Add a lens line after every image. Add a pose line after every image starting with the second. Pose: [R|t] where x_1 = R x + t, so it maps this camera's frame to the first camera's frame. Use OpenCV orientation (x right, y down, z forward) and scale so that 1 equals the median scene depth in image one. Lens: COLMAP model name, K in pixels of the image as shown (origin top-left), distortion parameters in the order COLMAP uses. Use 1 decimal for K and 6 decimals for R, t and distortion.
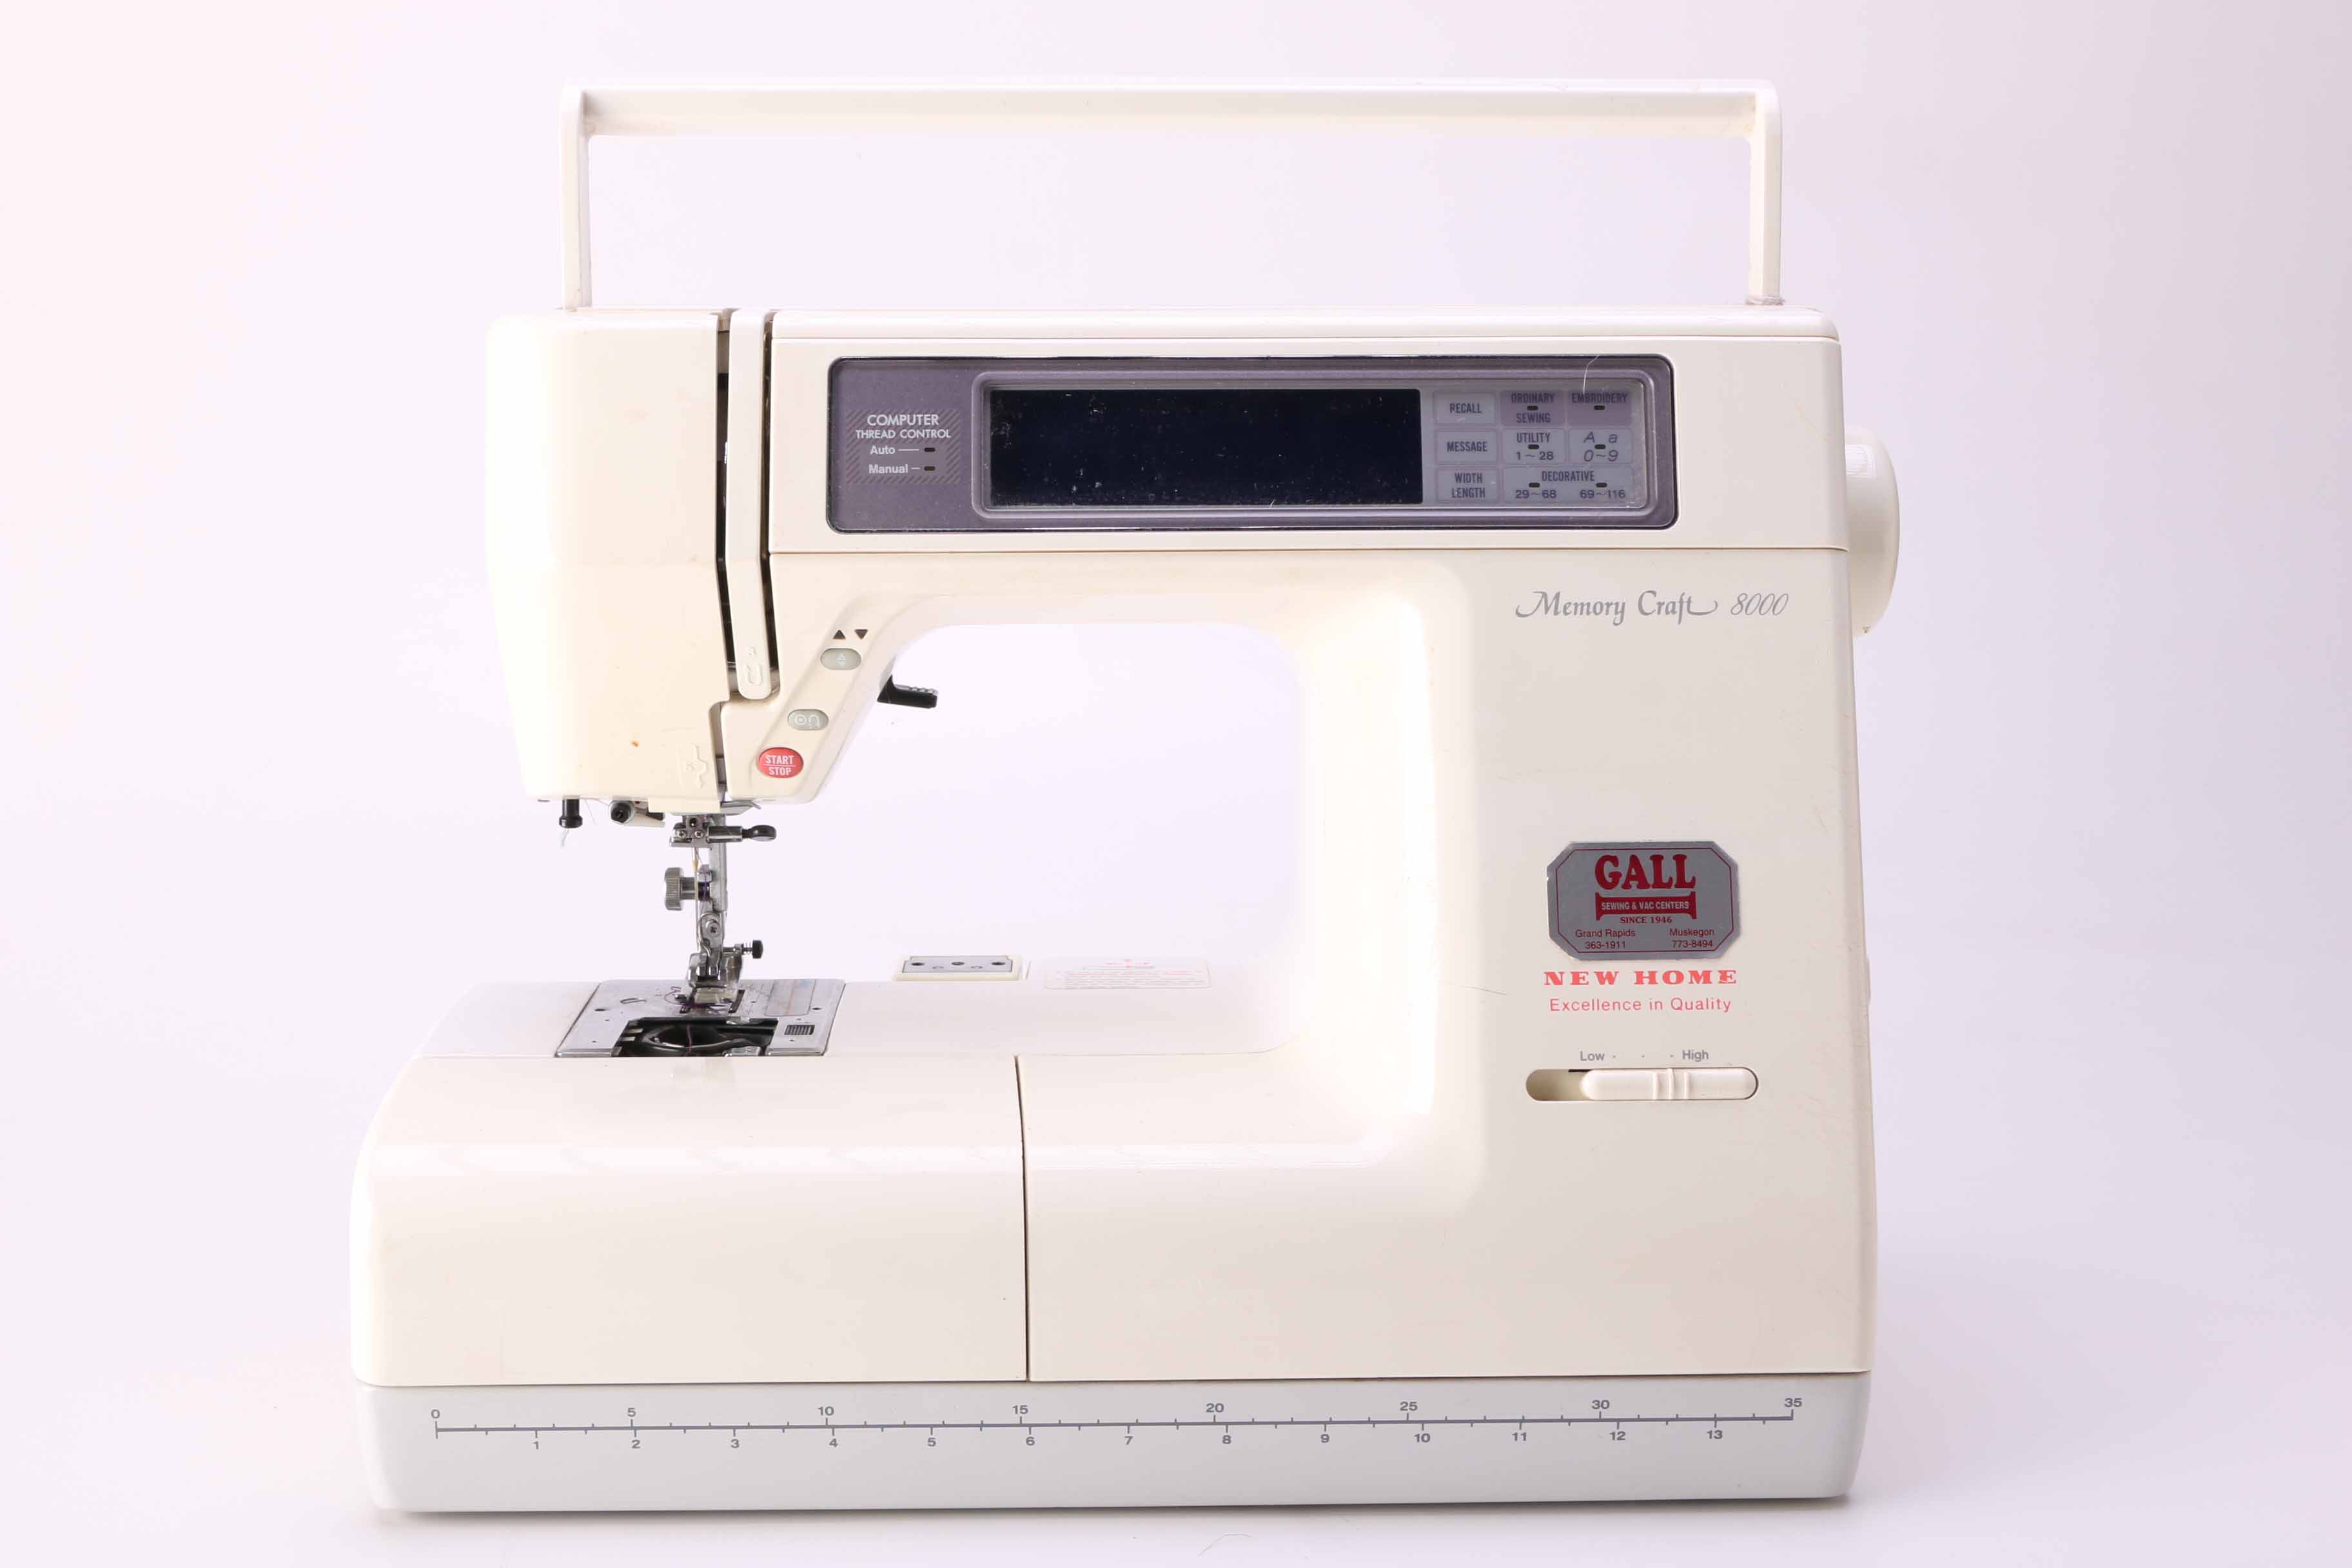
lens RADIAL K [[2985.7, 0, 1141.4], [0, 2985.7, 778.5], [0, 0, 1]] dist [-0.015889, -0.003684]
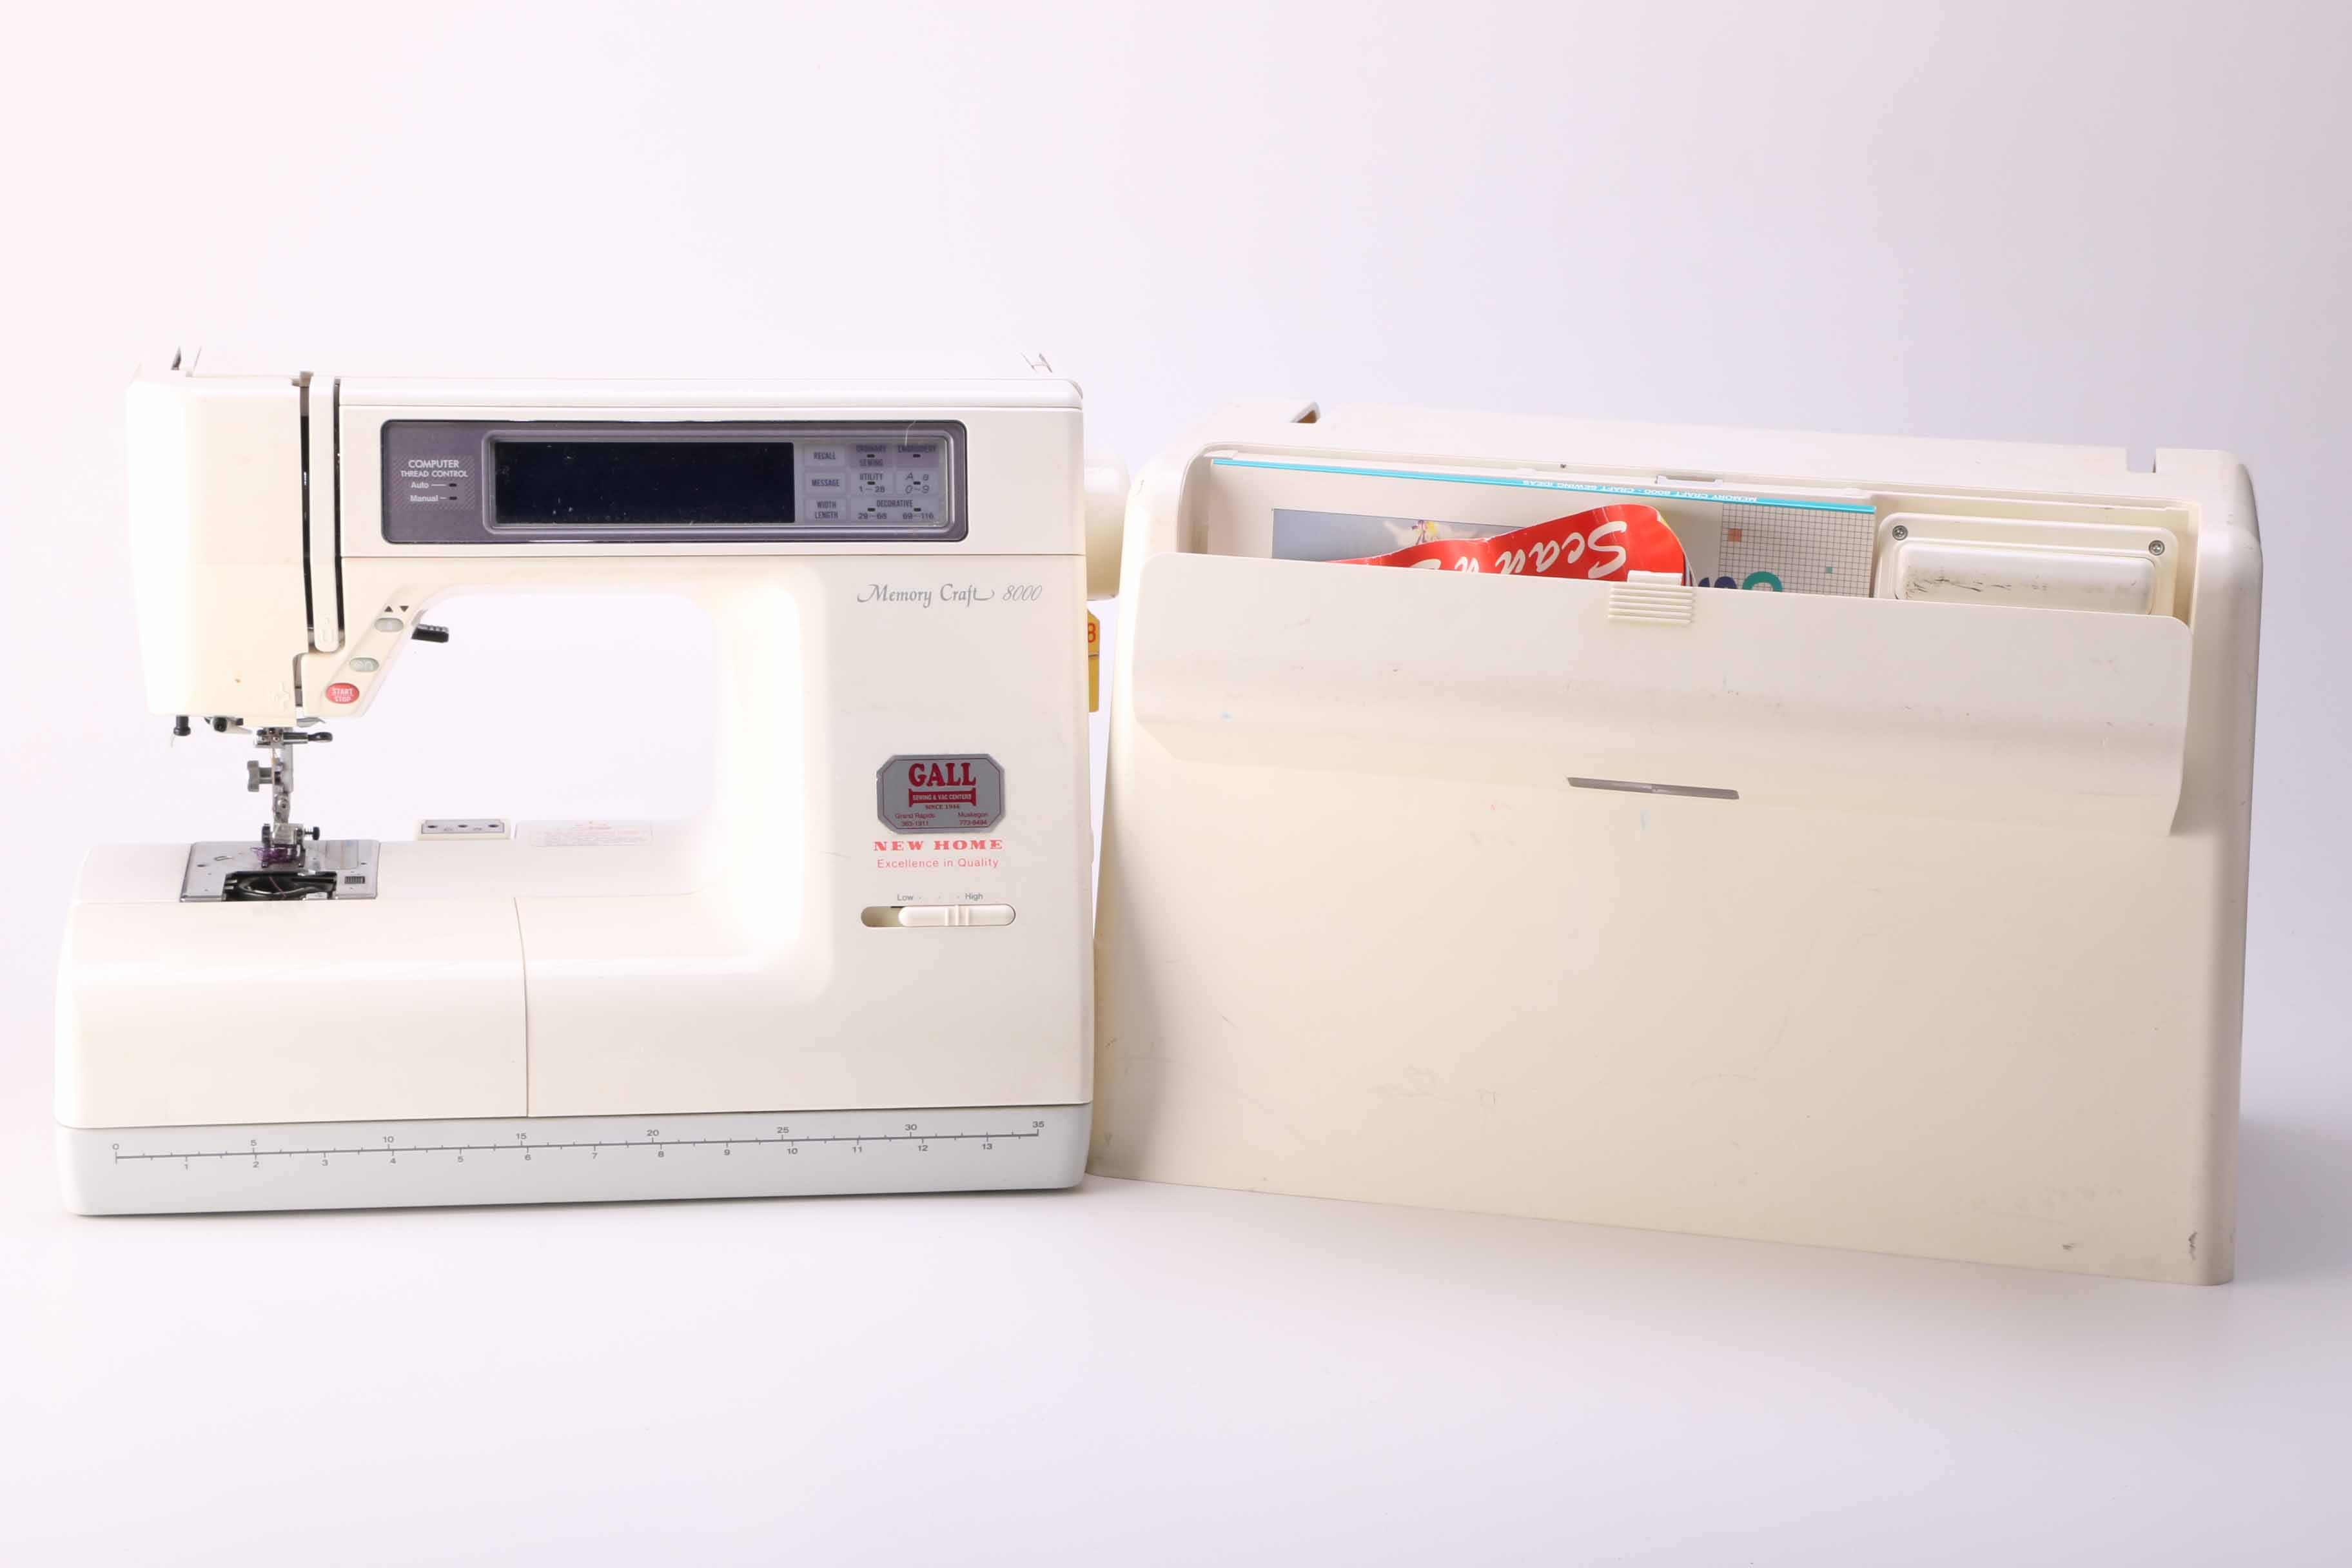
lens RADIAL K [[4696.7, 0, 1176.0], [0, 4696.7, 784.0], [0, 0, 1]] dist [0.143373, 0.235780]
pose [[0.992290, -0.004106, 0.123866, -0.006659], [-0.006414, 0.996410, 0.084413, -0.160750], [-0.123768, -0.084557, 0.988702, -1.320756]]
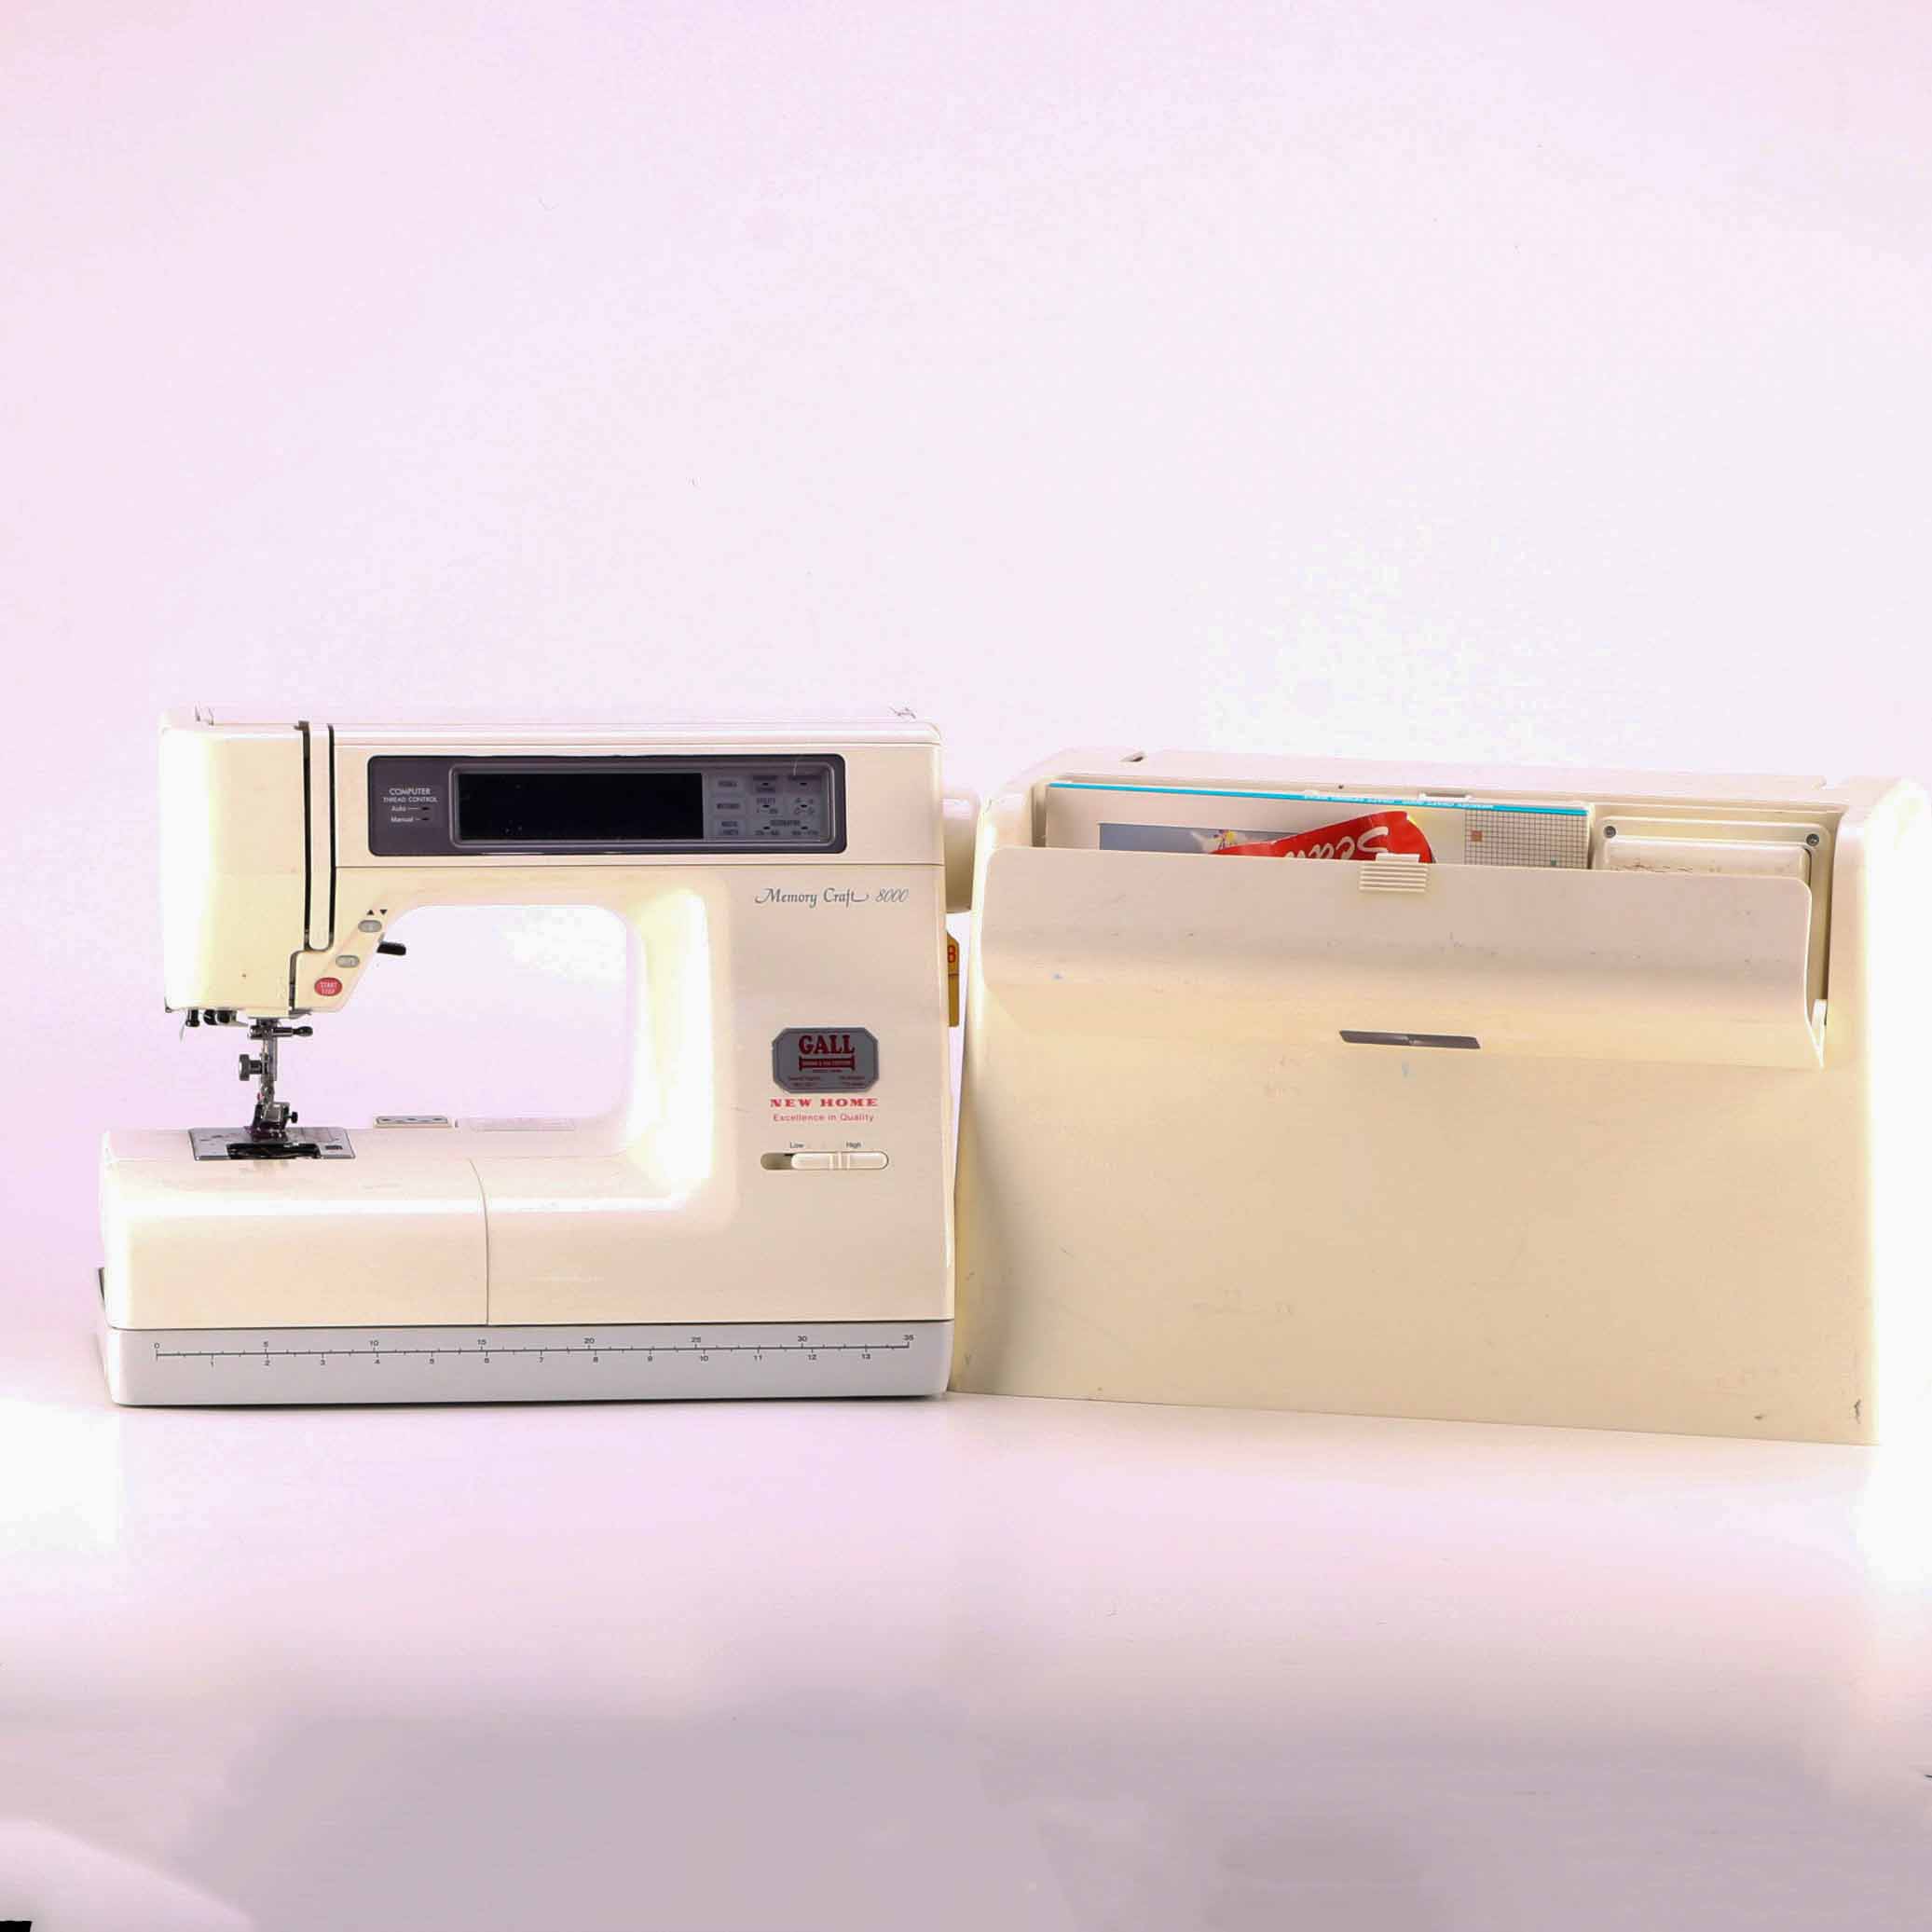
lens RADIAL K [[9619.4, 0, 966.0], [0, 9619.4, 966.0], [0, 0, 1]] dist [0.302295, -1.309131]
pose [[0.995000, -0.000956, 0.099869, -0.321828], [0.003781, 0.999598, -0.028101, 0.144832], [-0.099802, 0.028338, 0.994604, -4.703887]]
